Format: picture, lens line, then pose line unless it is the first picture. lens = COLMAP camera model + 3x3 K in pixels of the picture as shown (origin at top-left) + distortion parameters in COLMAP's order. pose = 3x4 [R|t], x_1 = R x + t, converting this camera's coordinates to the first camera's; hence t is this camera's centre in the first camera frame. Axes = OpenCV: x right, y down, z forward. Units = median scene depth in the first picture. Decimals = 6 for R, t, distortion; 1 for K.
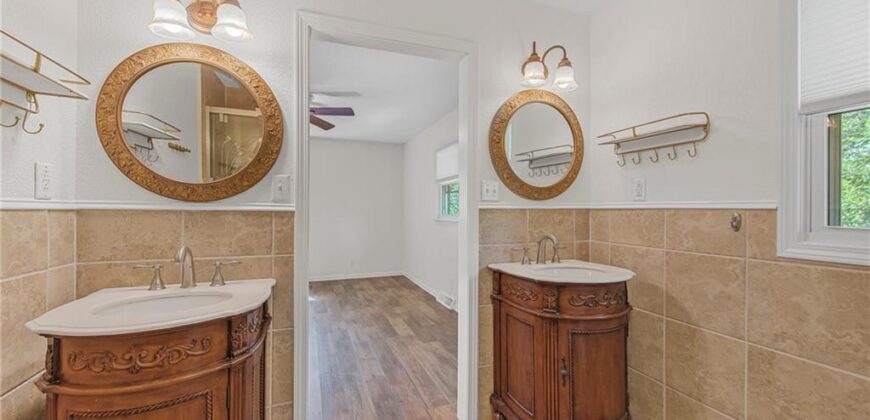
lens RADIAL K [[347.9, 0, 437.5], [0, 347.9, 210.1], [0, 0, 1]] dist [0.000267, -0.000068]
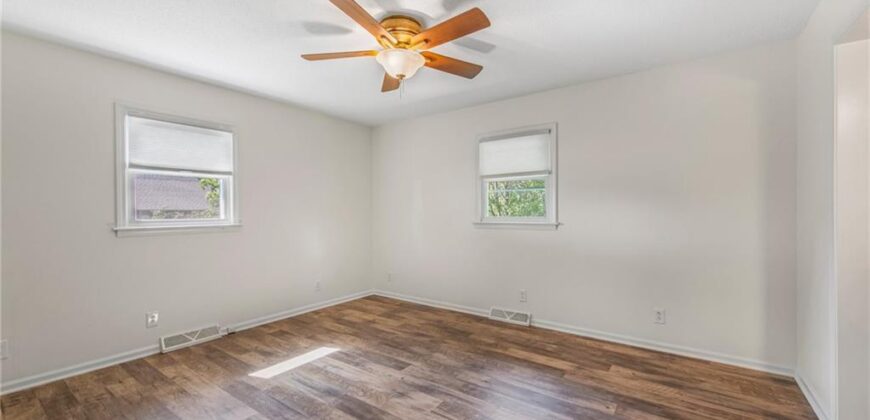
lens RADIAL K [[347.9, 0, 436.7], [0, 347.9, 210.7], [0, 0, 1]] dist [0.000267, -0.000068]
pose [[0.835660, 0.000923, 0.549246, -0.658628], [0.003352, 0.999971, -0.006780, 0.004385], [-0.549236, 0.007507, 0.835633, 0.419779]]
